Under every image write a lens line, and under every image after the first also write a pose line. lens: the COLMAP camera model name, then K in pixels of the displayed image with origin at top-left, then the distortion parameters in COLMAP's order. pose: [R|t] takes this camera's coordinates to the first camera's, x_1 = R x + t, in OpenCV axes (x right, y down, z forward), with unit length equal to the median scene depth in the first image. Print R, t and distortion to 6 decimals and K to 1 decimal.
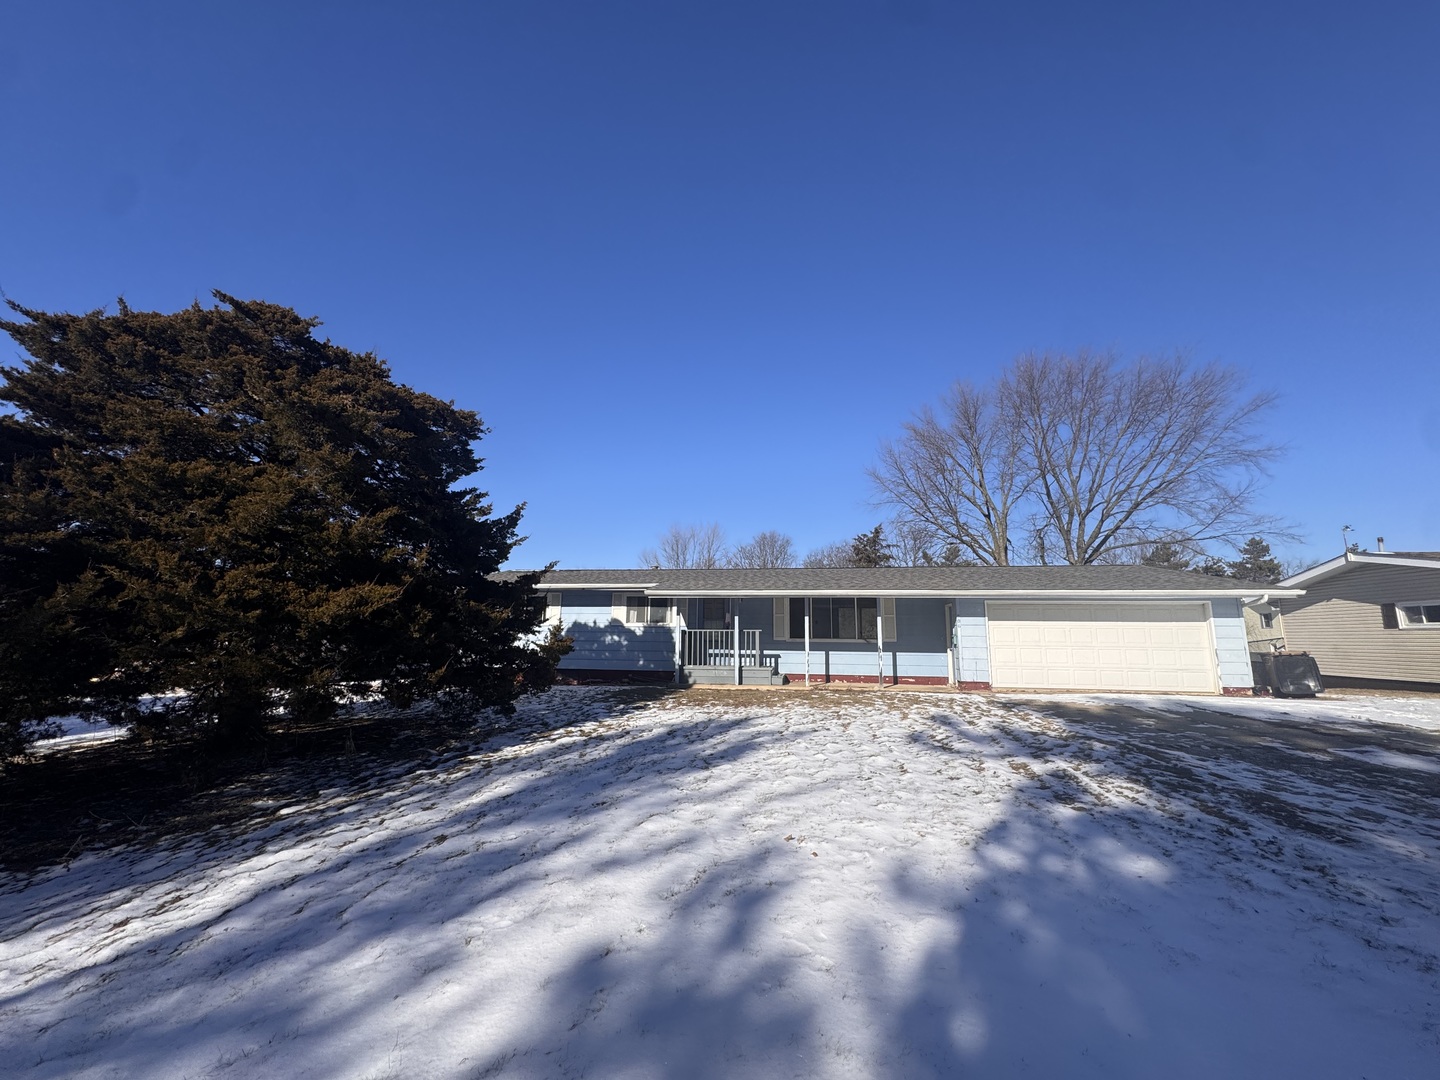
lens RADIAL K [[573.2, 0, 720.0], [0, 573.2, 540.0], [0, 0, 1]] dist [-0.000461, -0.000593]
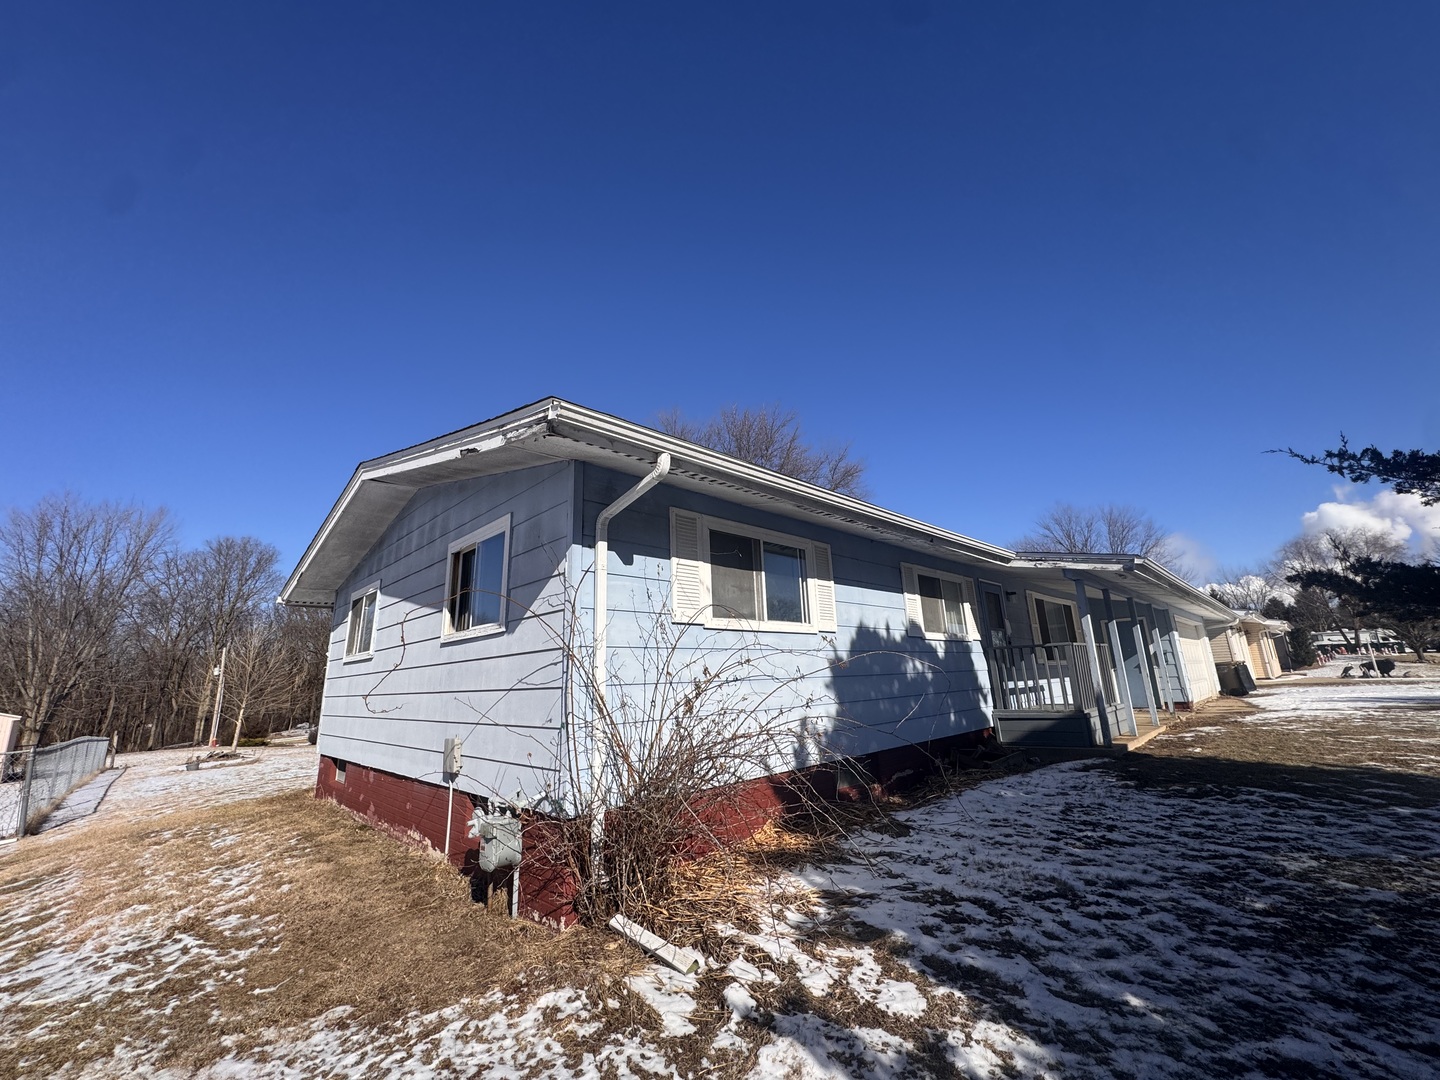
lens RADIAL K [[573.2, 0, 720.0], [0, 573.2, 540.0], [0, 0, 1]] dist [-0.000461, -0.000593]
pose [[0.557949, 0.165584, 0.813188, -0.667989], [-0.101830, 0.986147, -0.130935, 0.156629], [-0.823604, -0.009752, 0.567081, 0.920257]]
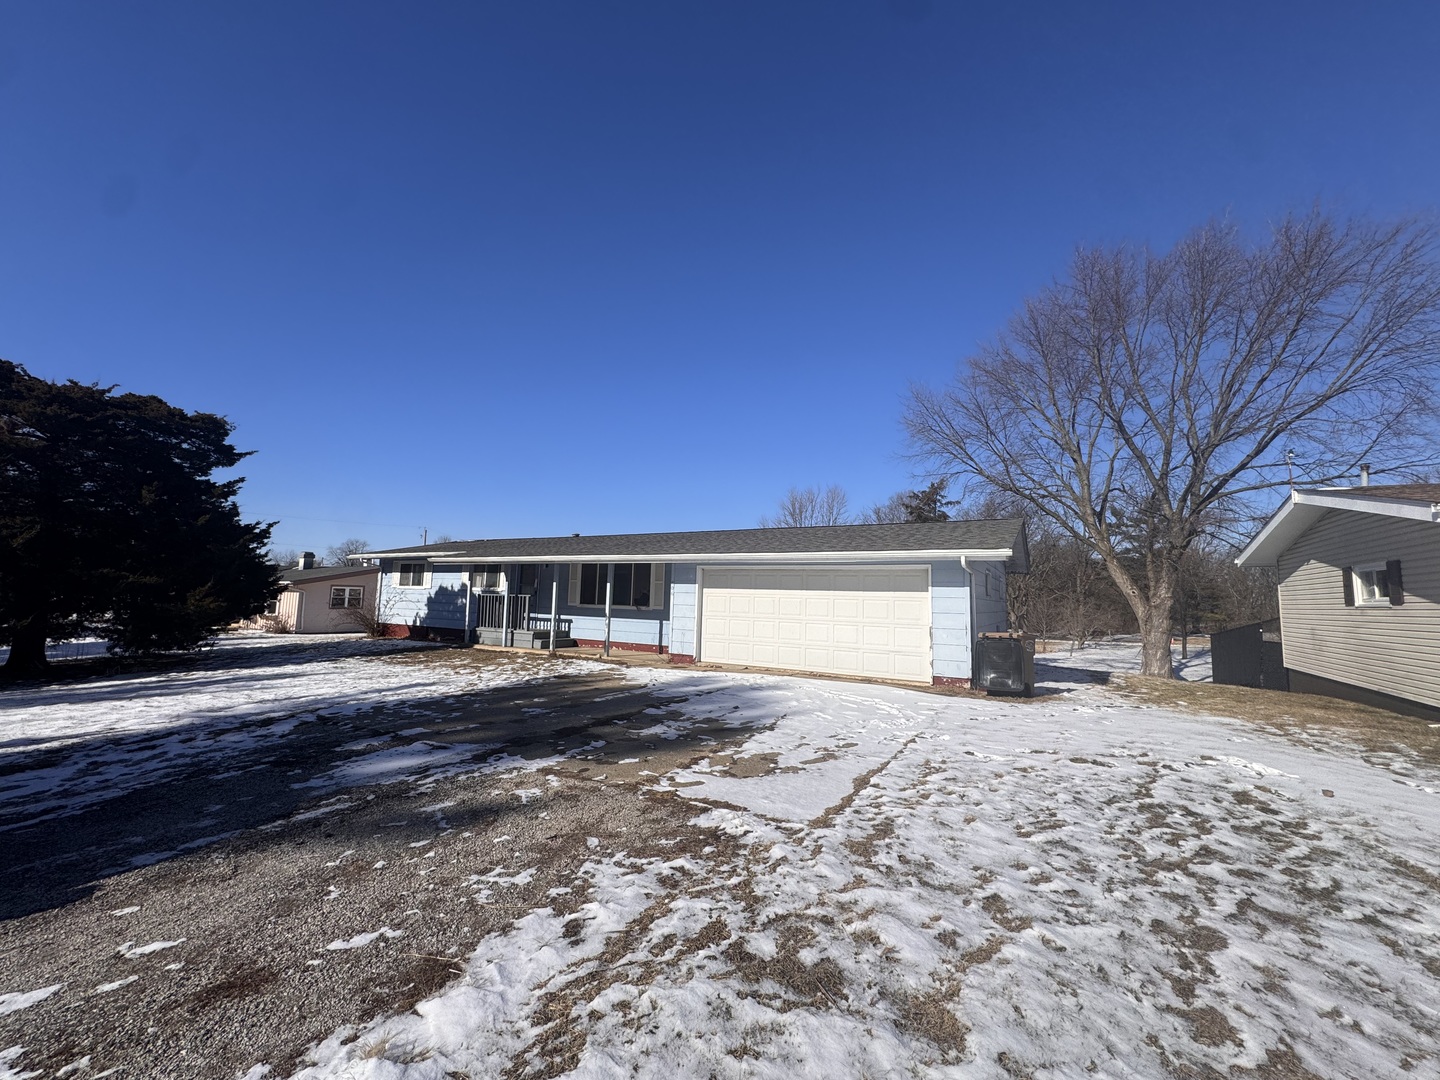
lens RADIAL K [[586.1, 0, 720.0], [0, 586.1, 540.0], [0, 0, 1]] dist [-0.023730, -0.000154]
pose [[0.935955, -0.019473, -0.351580, 0.705522], [0.040341, 0.997825, 0.052127, 0.017459], [0.349800, -0.062971, 0.934706, 0.141571]]
